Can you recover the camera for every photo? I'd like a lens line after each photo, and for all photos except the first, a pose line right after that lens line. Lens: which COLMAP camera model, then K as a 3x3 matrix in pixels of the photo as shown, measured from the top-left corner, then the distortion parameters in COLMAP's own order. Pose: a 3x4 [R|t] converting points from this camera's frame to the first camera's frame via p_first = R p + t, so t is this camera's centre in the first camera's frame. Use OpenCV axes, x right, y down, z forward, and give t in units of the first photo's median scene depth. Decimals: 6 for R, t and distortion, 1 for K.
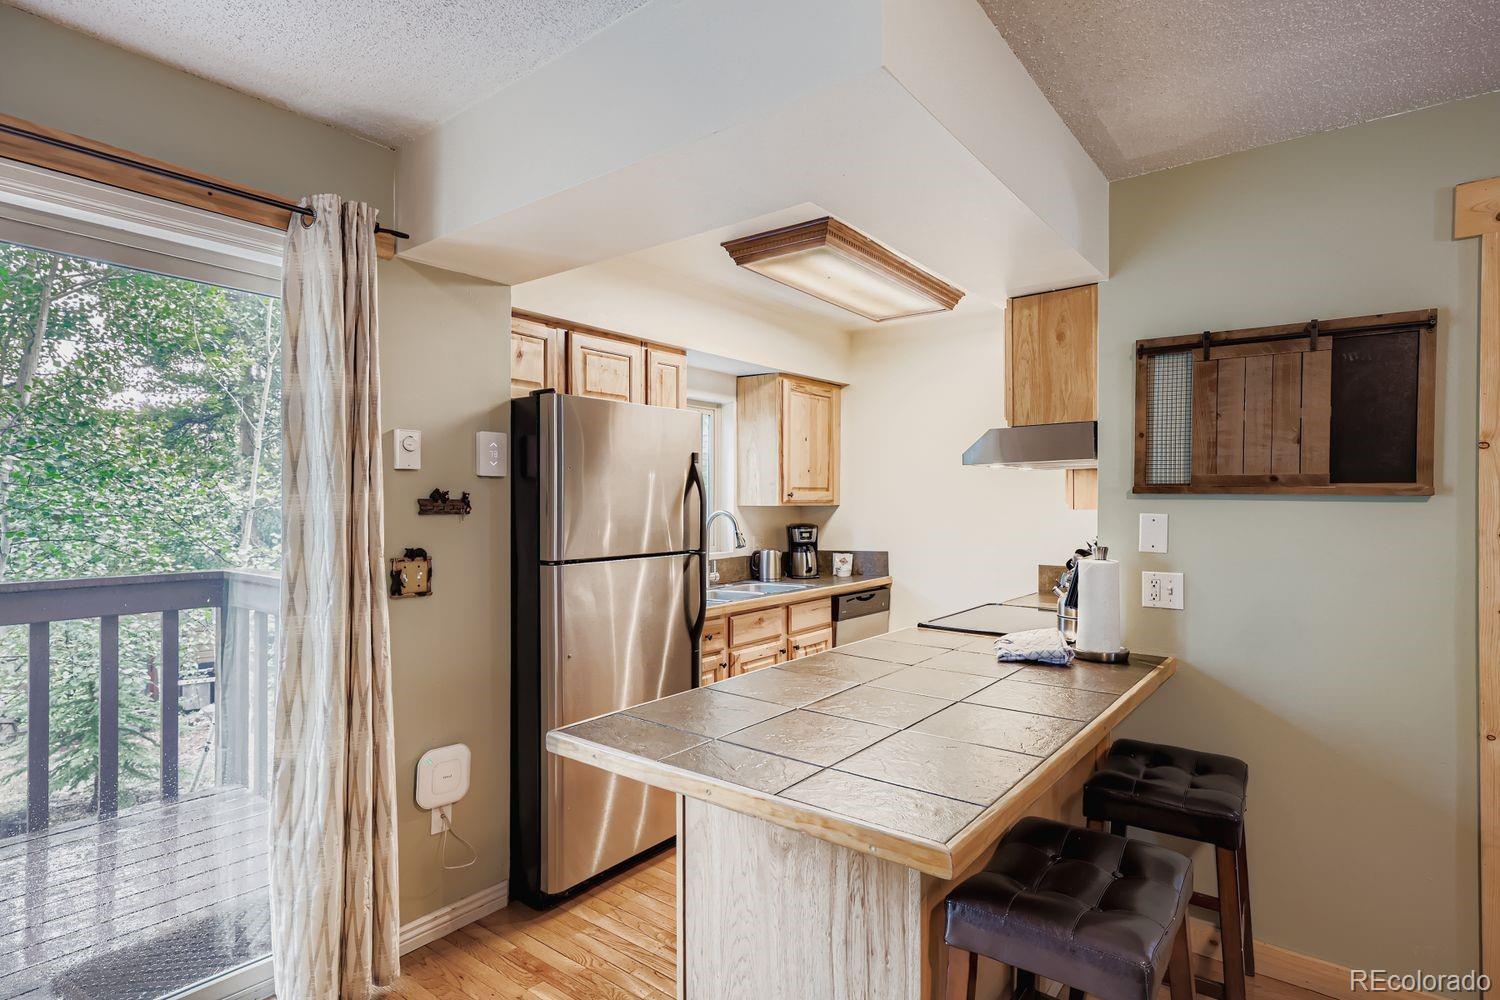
lens RADIAL K [[770.6, 0, 742.1], [0, 770.6, 501.6], [0, 0, 1]] dist [0.013265, -0.000954]
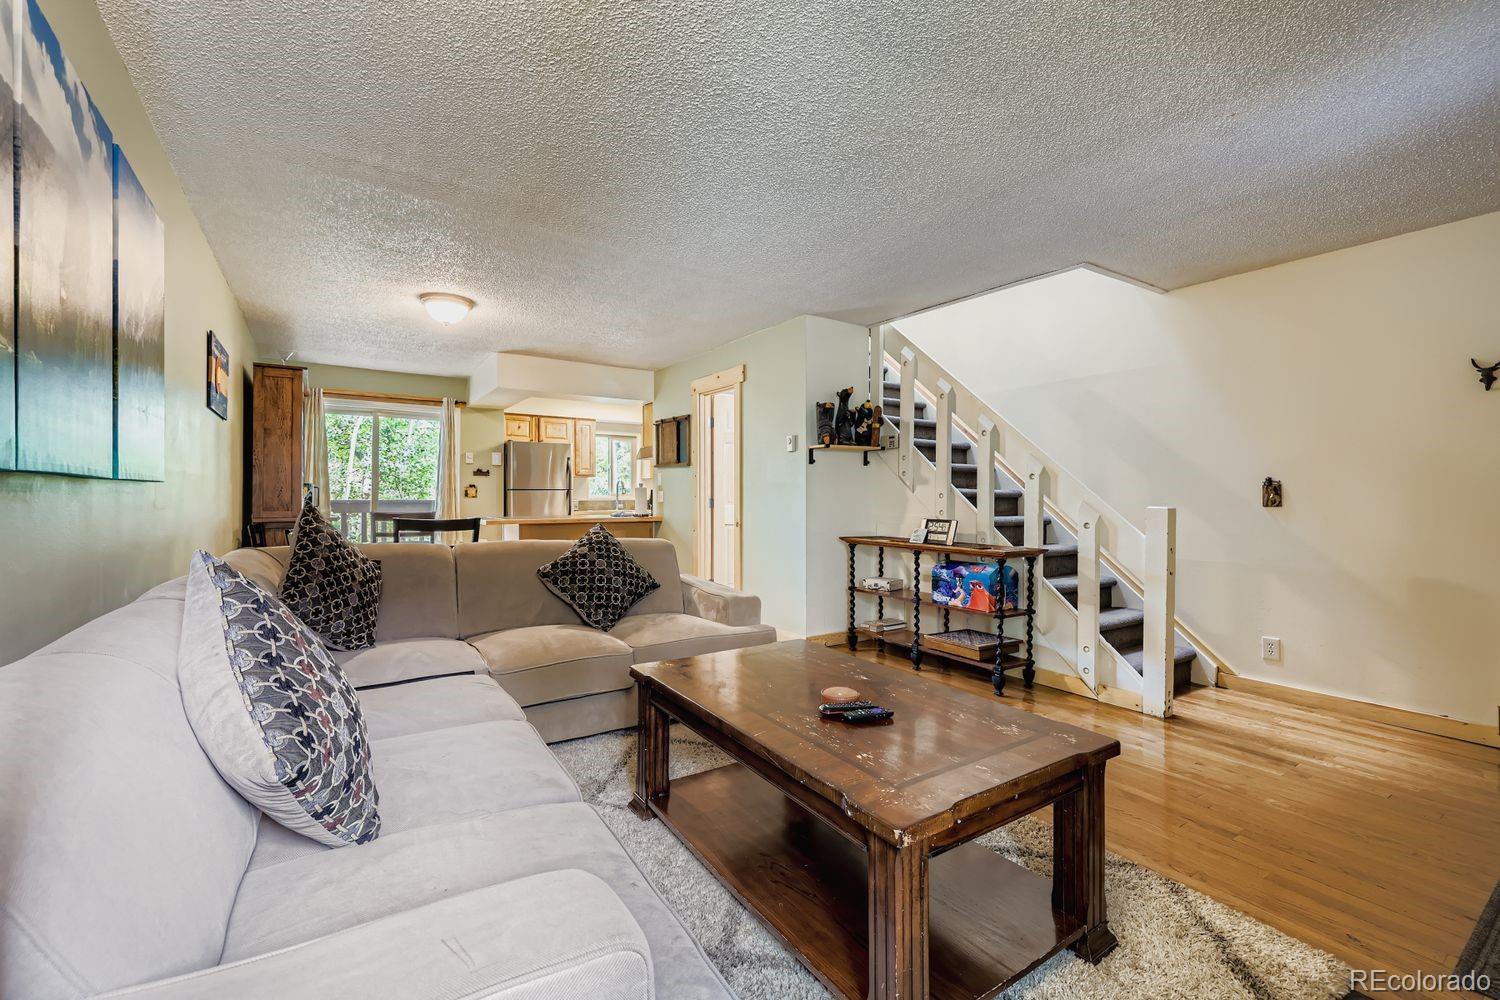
lens RADIAL K [[642.0, 0, 755.1], [0, 642.0, 494.5], [0, 0, 1]] dist [0.005080, -0.001100]
pose [[0.950903, -0.000010, -0.309488, 1.815087], [-0.001008, 0.999995, -0.003130, 0.115207], [0.309486, 0.003288, 0.950898, -1.510824]]
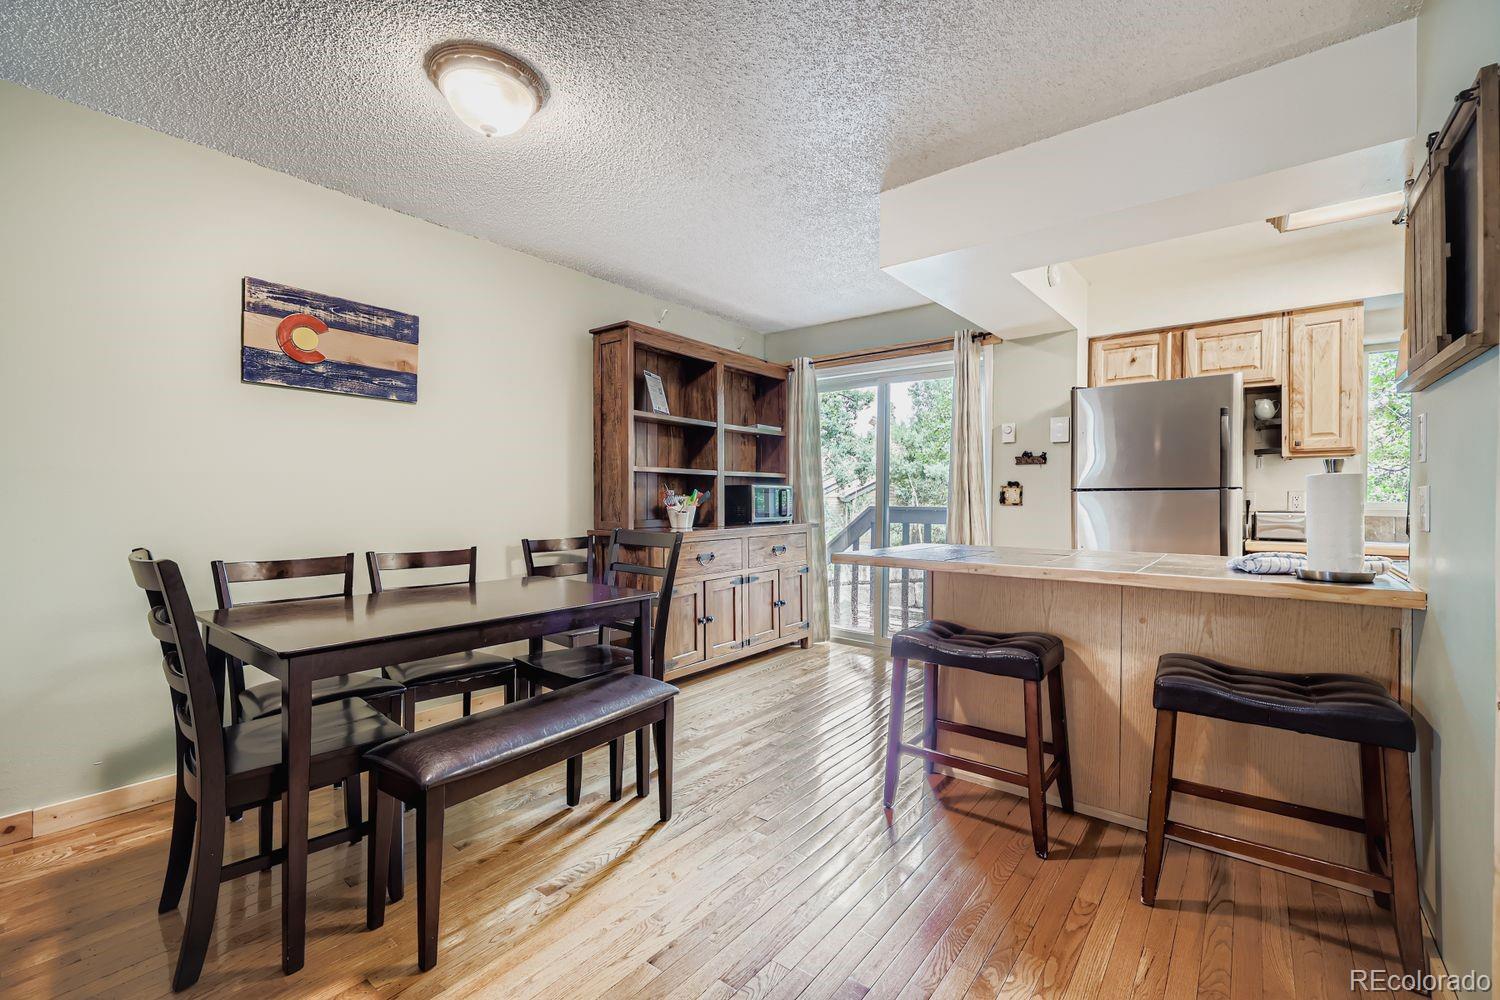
lens RADIAL K [[642.0, 0, 748.0], [0, 642.0, 497.8], [0, 0, 1]] dist [0.005080, -0.001100]
pose [[-0.002025, -0.005180, -0.999985, 1.232092], [-0.003171, 0.999982, -0.005174, 0.112361], [0.999993, 0.003161, -0.002041, 0.308285]]
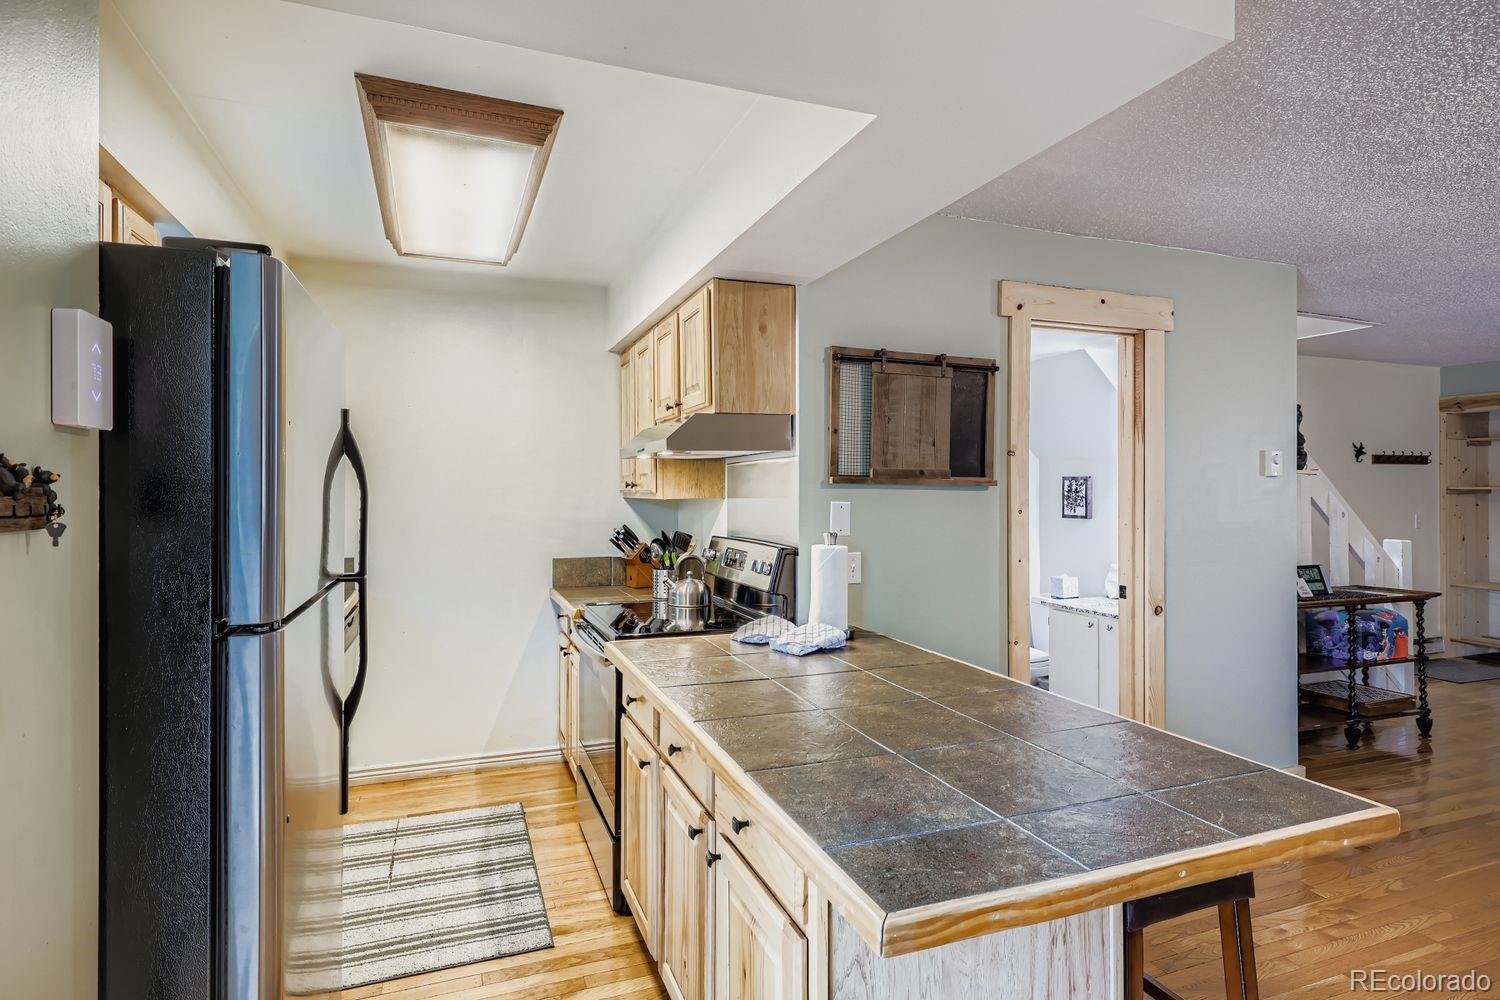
lens RADIAL K [[770.6, 0, 744.1], [0, 770.6, 490.3], [0, 0, 1]] dist [0.013265, -0.000954]
pose [[0.518965, -0.001063, 0.854795, -0.521700], [0.002345, 0.999997, -0.000180, -0.000673], [-0.854792, 0.002098, 0.518966, 0.553562]]
